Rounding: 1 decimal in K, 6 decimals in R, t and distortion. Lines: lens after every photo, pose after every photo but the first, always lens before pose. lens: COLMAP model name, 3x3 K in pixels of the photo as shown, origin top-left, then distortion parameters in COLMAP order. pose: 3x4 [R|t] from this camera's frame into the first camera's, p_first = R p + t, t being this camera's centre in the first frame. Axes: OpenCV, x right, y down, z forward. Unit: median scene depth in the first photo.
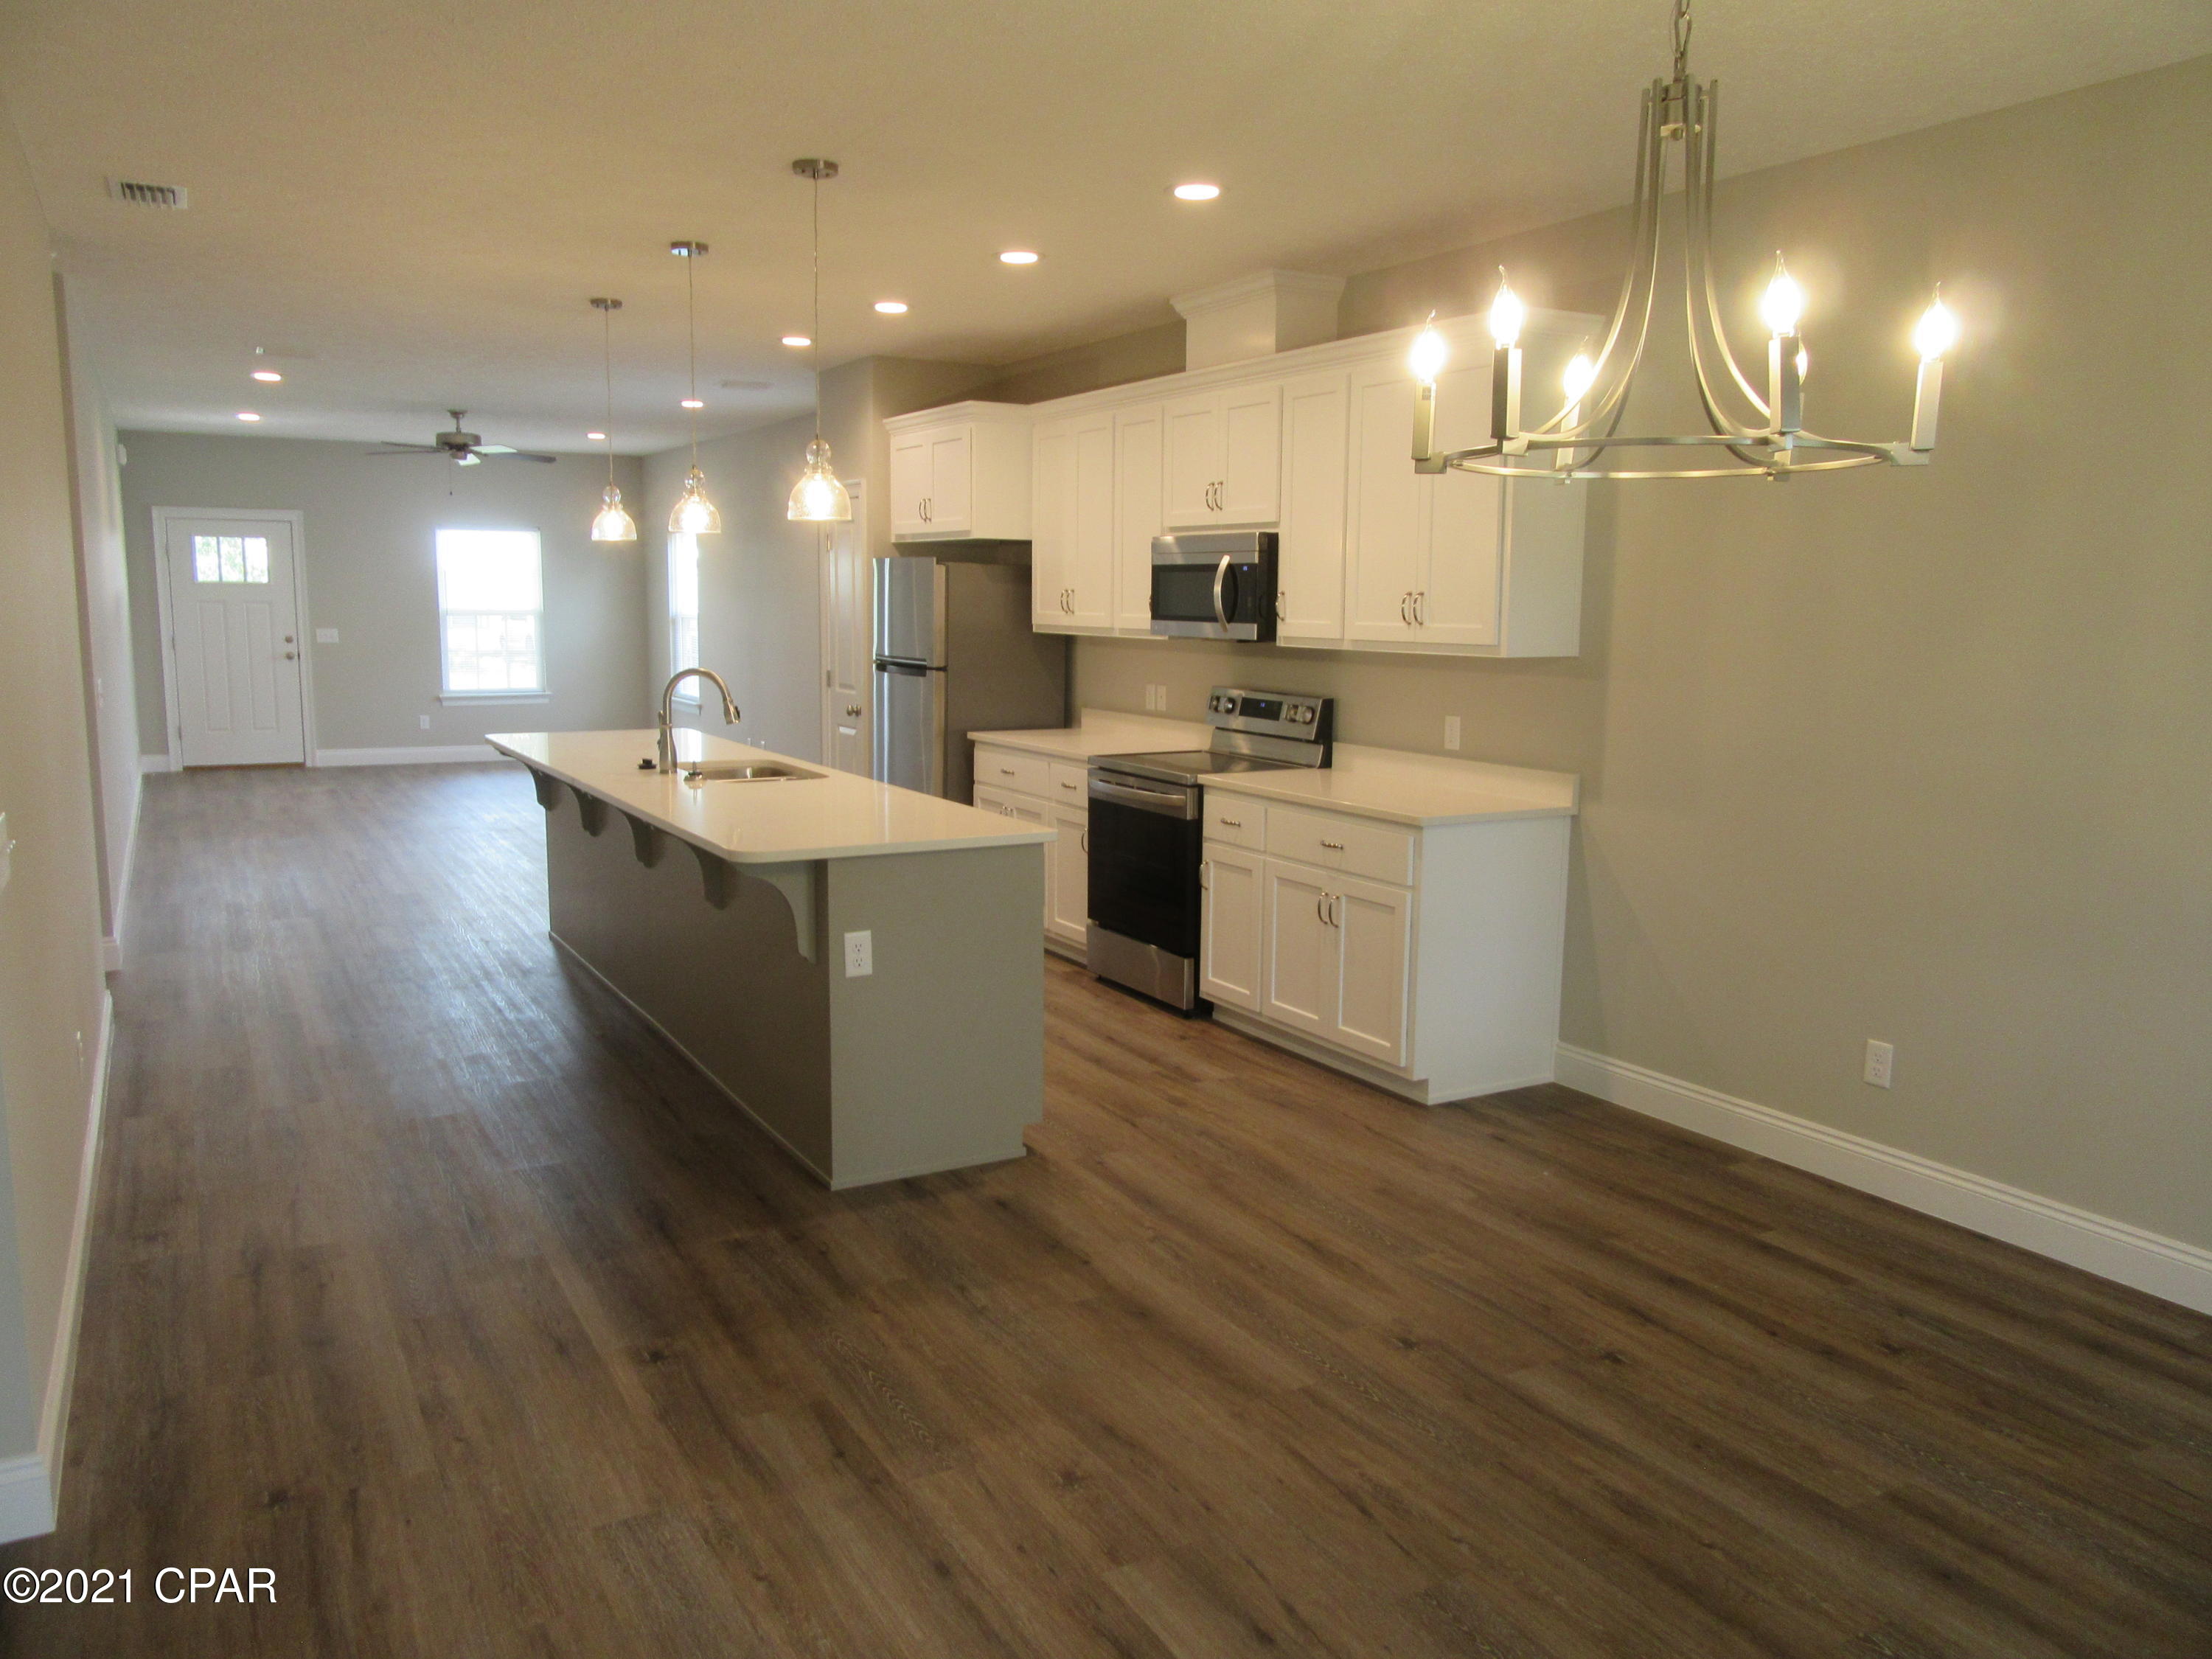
lens RADIAL K [[1619.6, 0, 1108.2], [0, 1619.6, 832.1], [0, 0, 1]] dist [-0.005005, 0.003662]
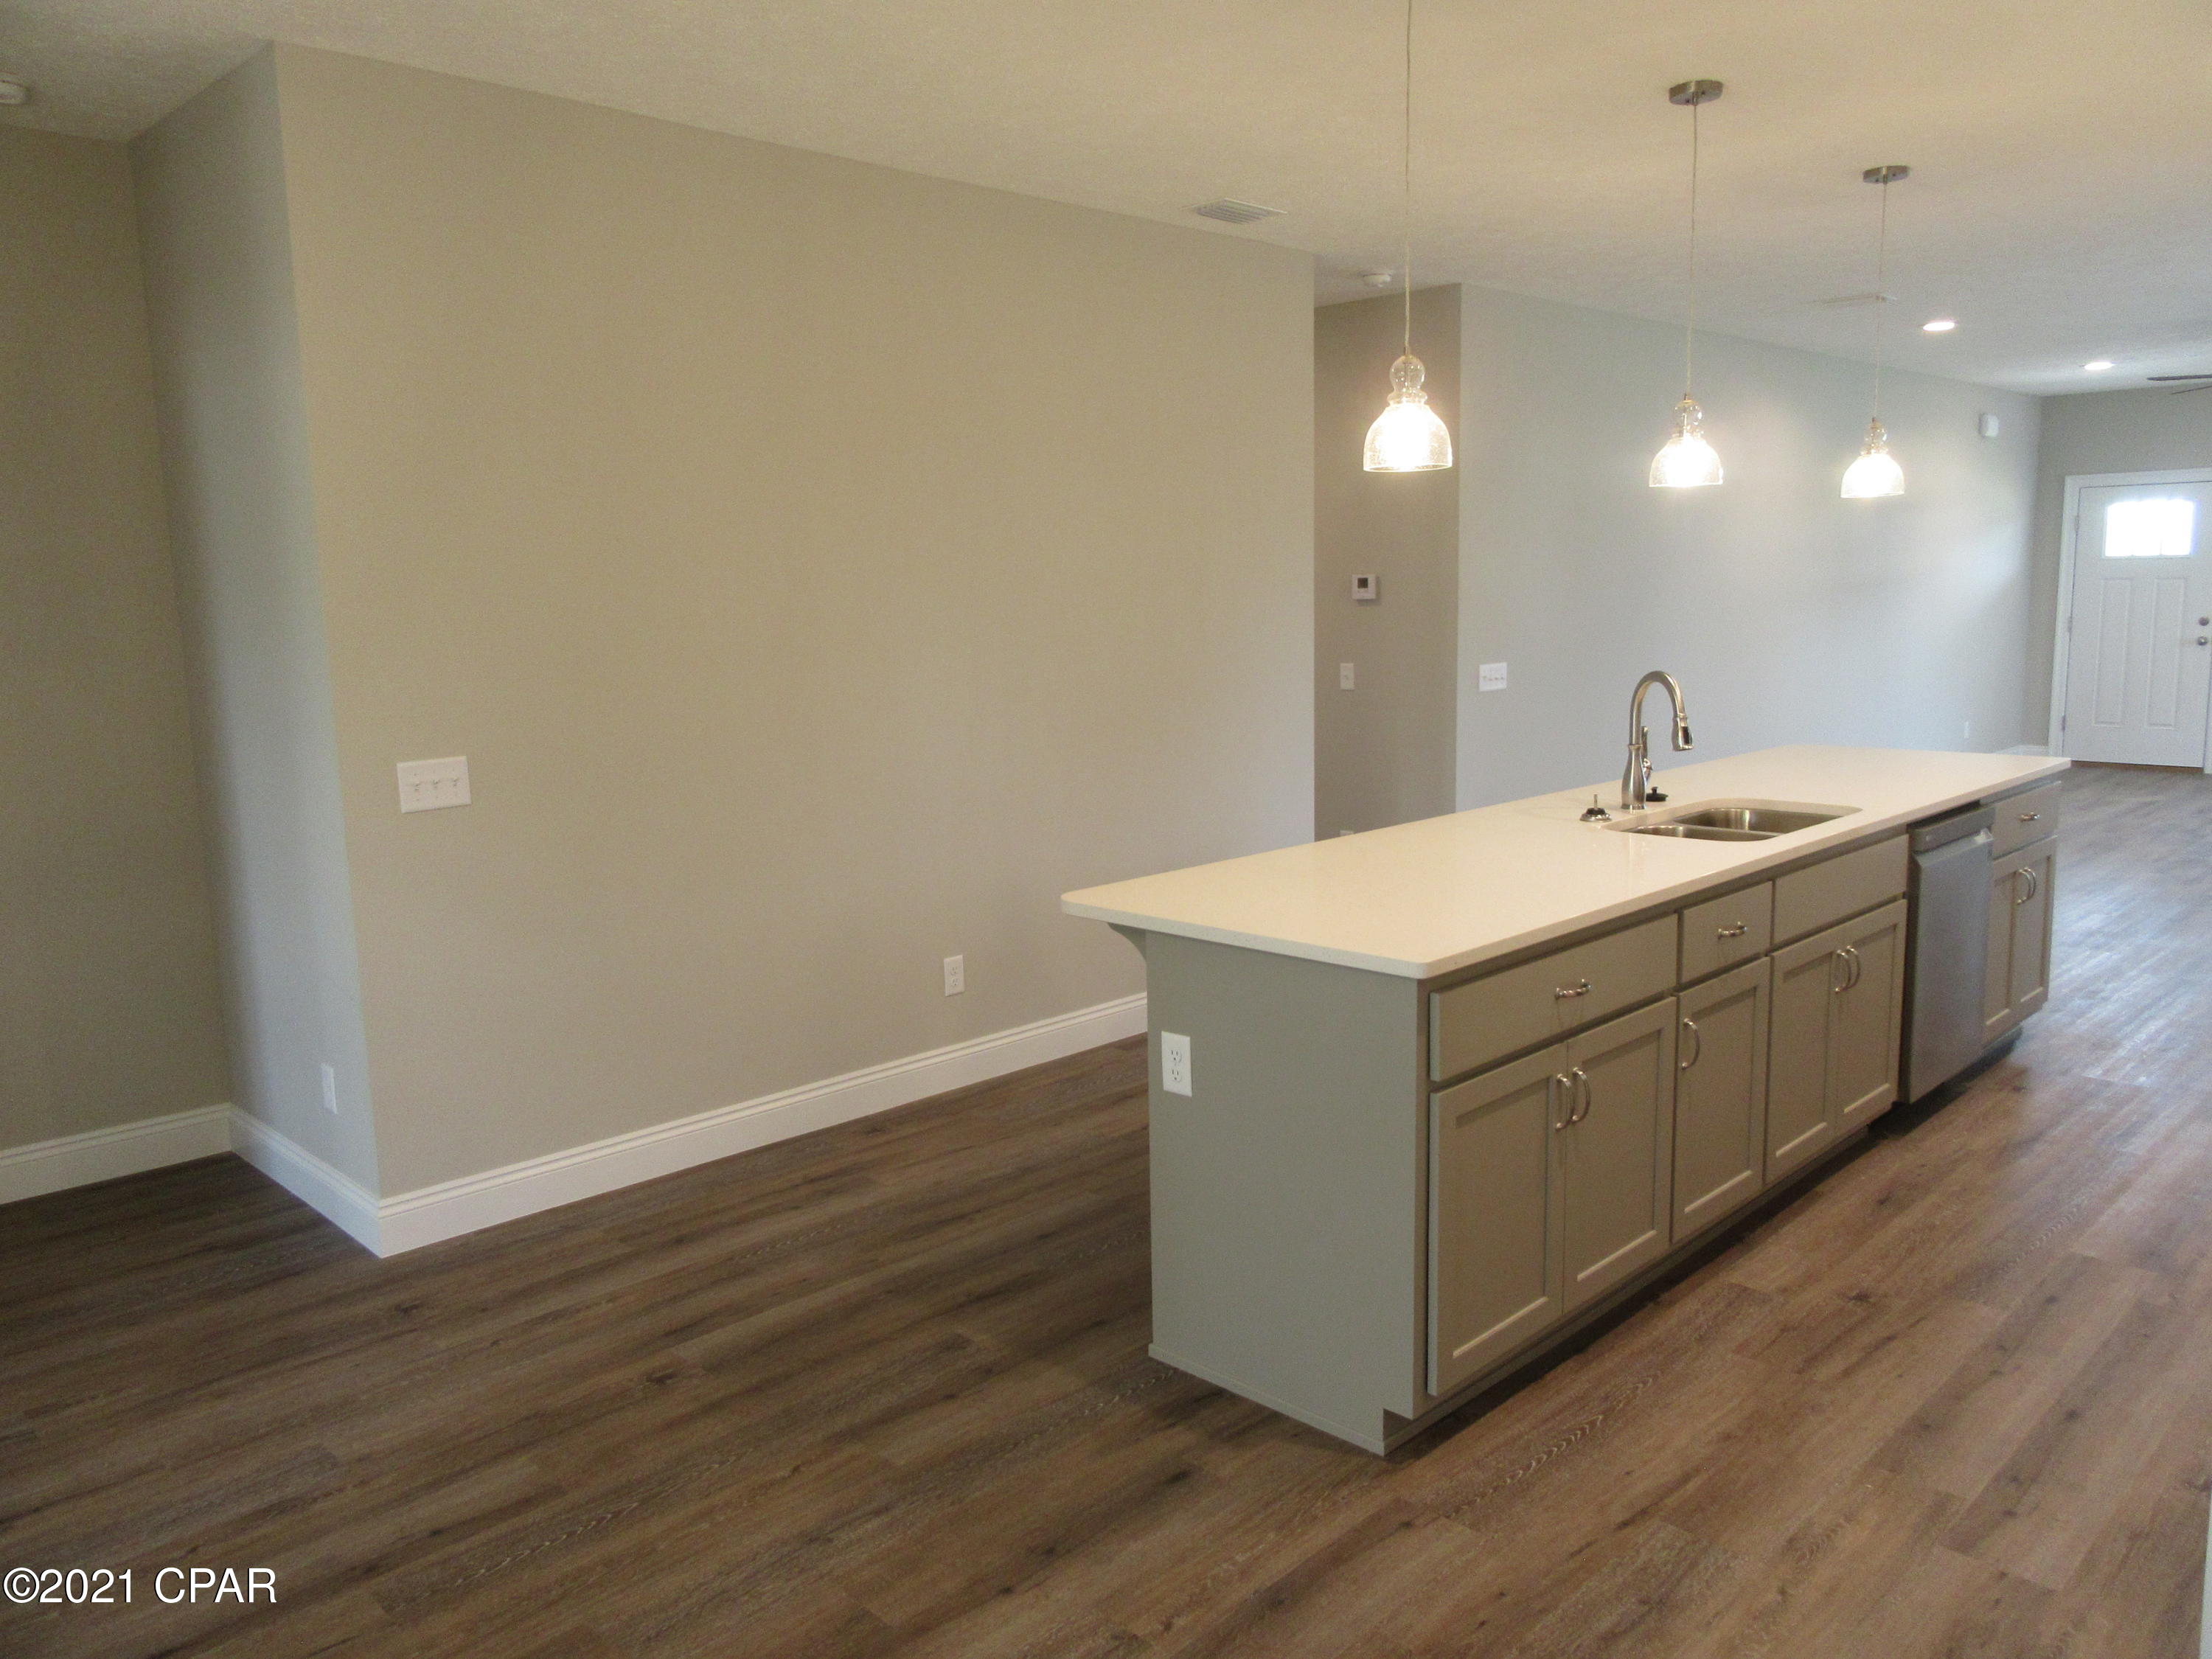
lens RADIAL K [[1619.6, 0, 1108.2], [0, 1619.6, 832.1], [0, 0, 1]] dist [-0.005005, 0.003662]
pose [[0.260934, 0.125713, -0.957136, 0.543725], [-0.111525, 0.988772, 0.099464, -0.101878], [0.958893, 0.080791, 0.272024, 0.771183]]
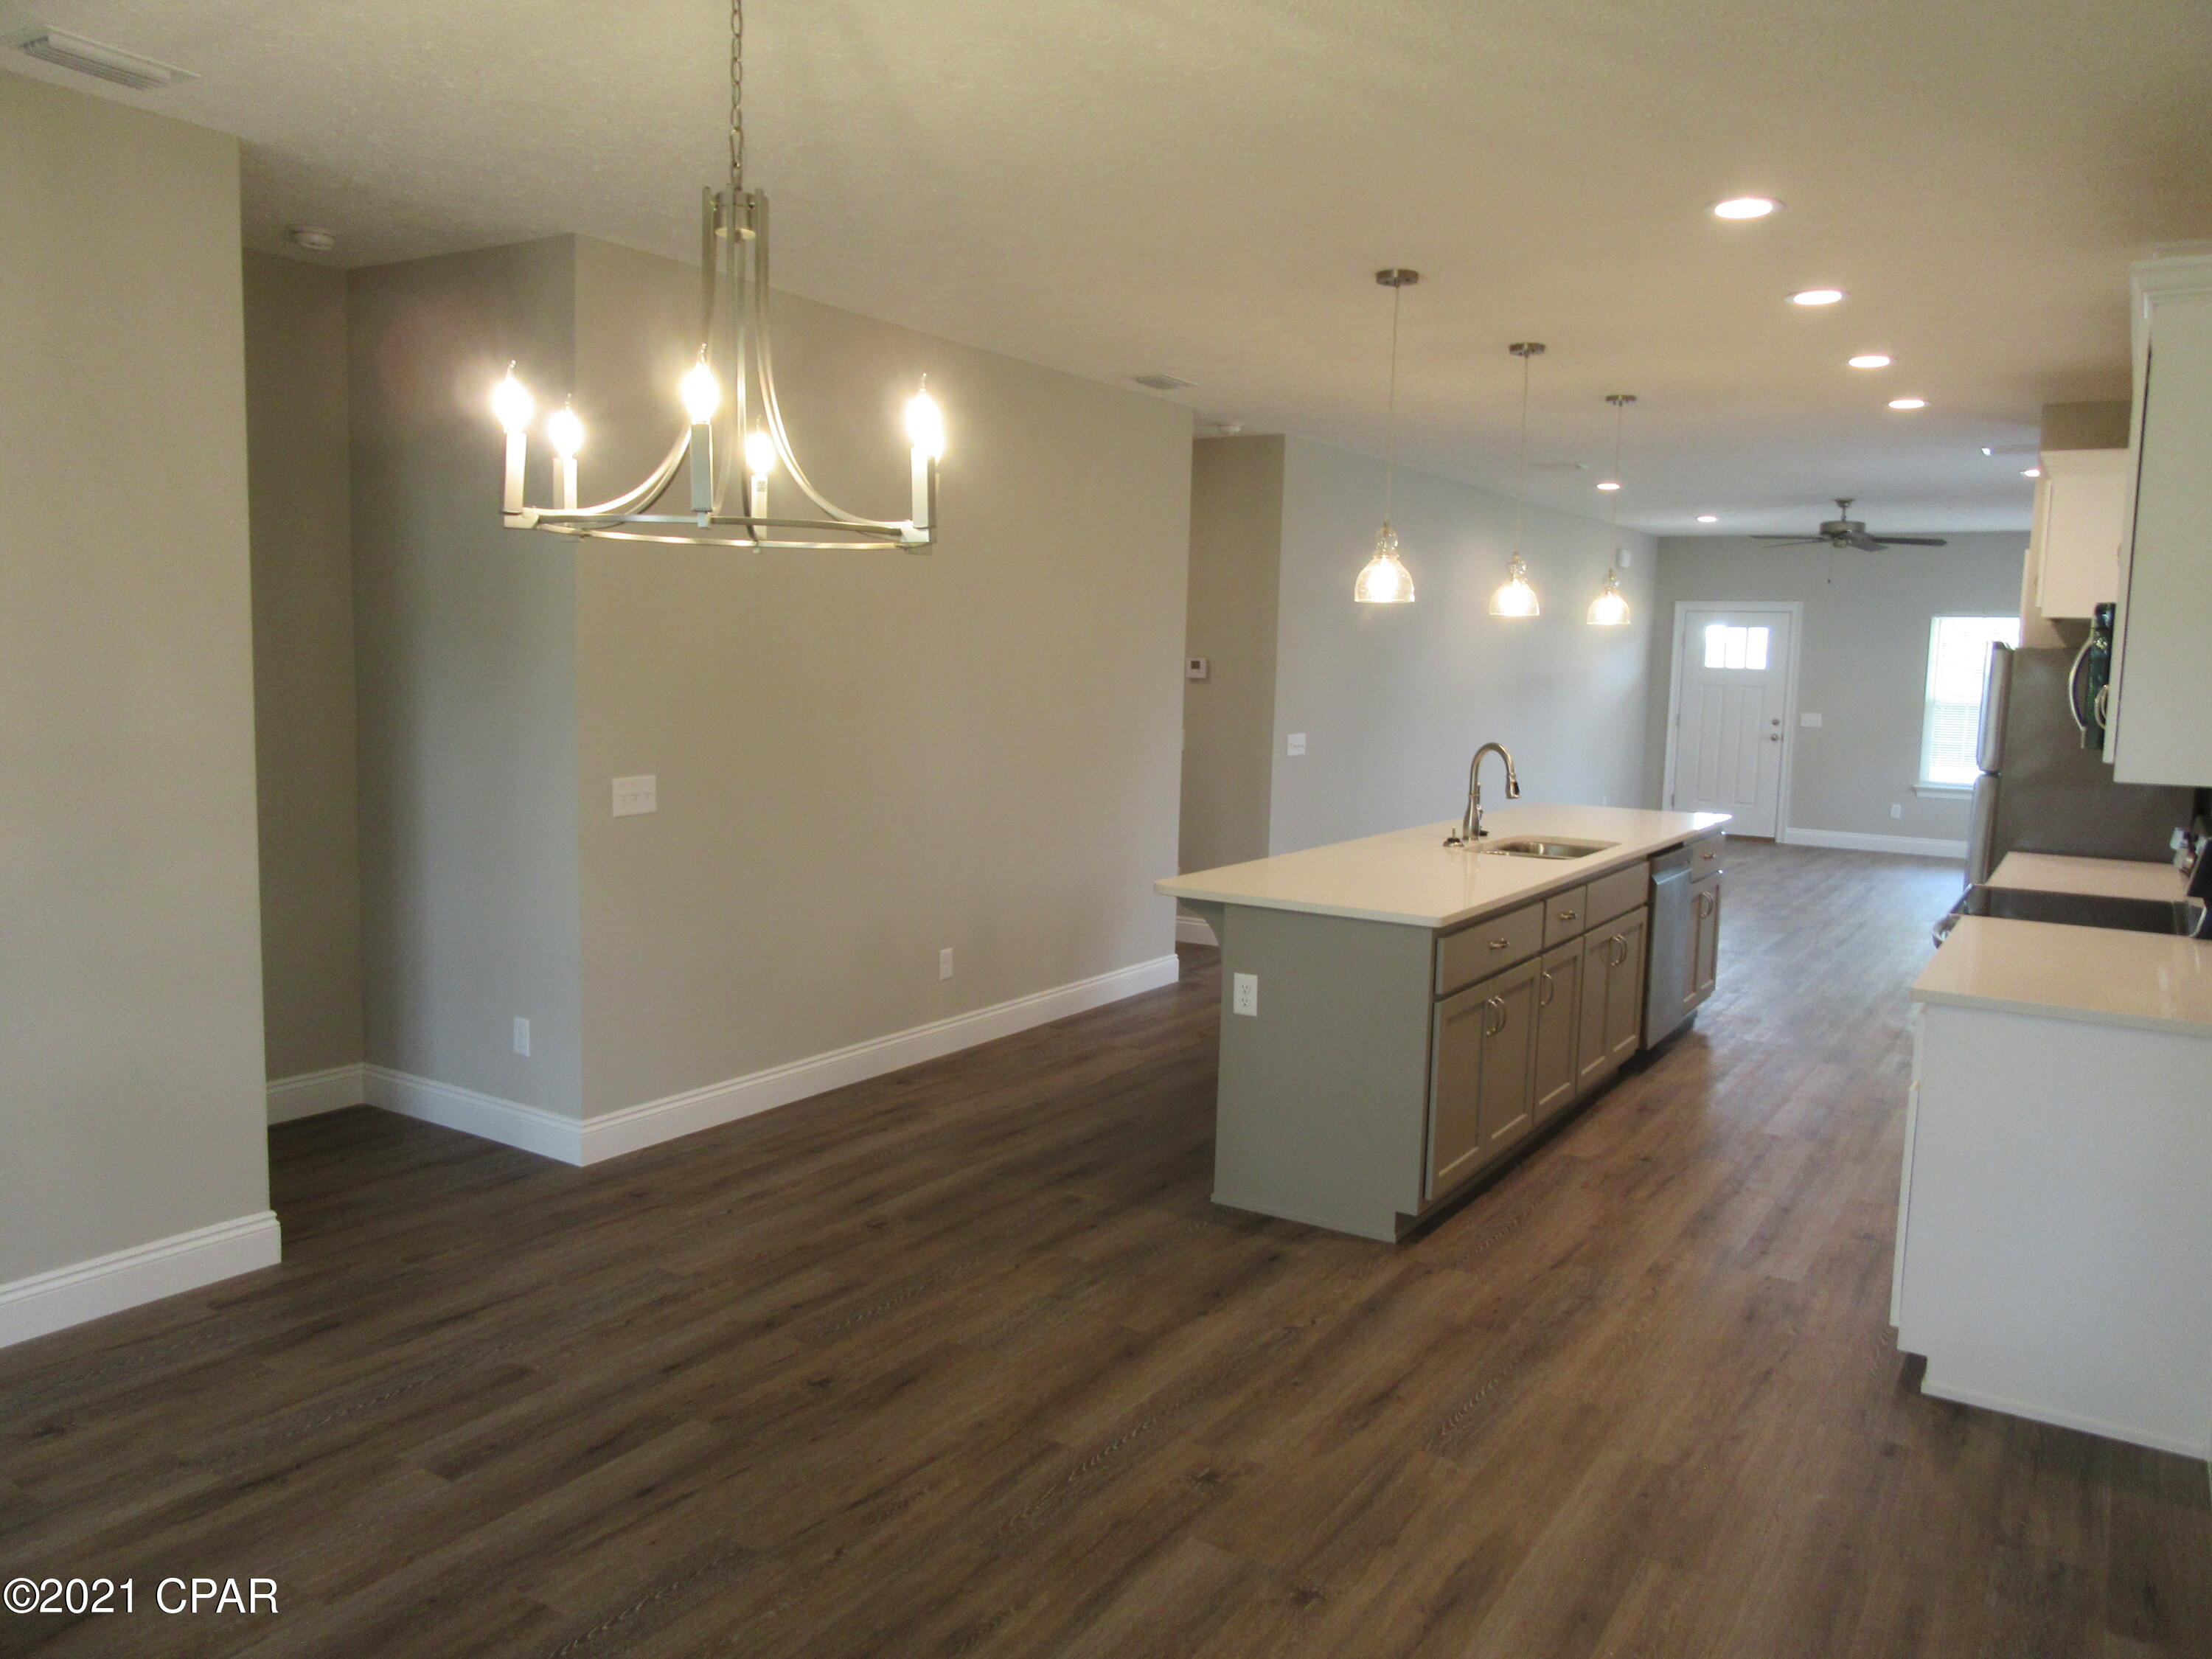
lens RADIAL K [[1619.6, 0, 1108.2], [0, 1619.6, 832.1], [0, 0, 1]] dist [-0.005005, 0.003662]
pose [[0.466873, 0.096754, -0.879015, 0.768468], [-0.146030, 0.988786, 0.031275, -0.055307], [0.872184, 0.113761, 0.475766, 0.390403]]
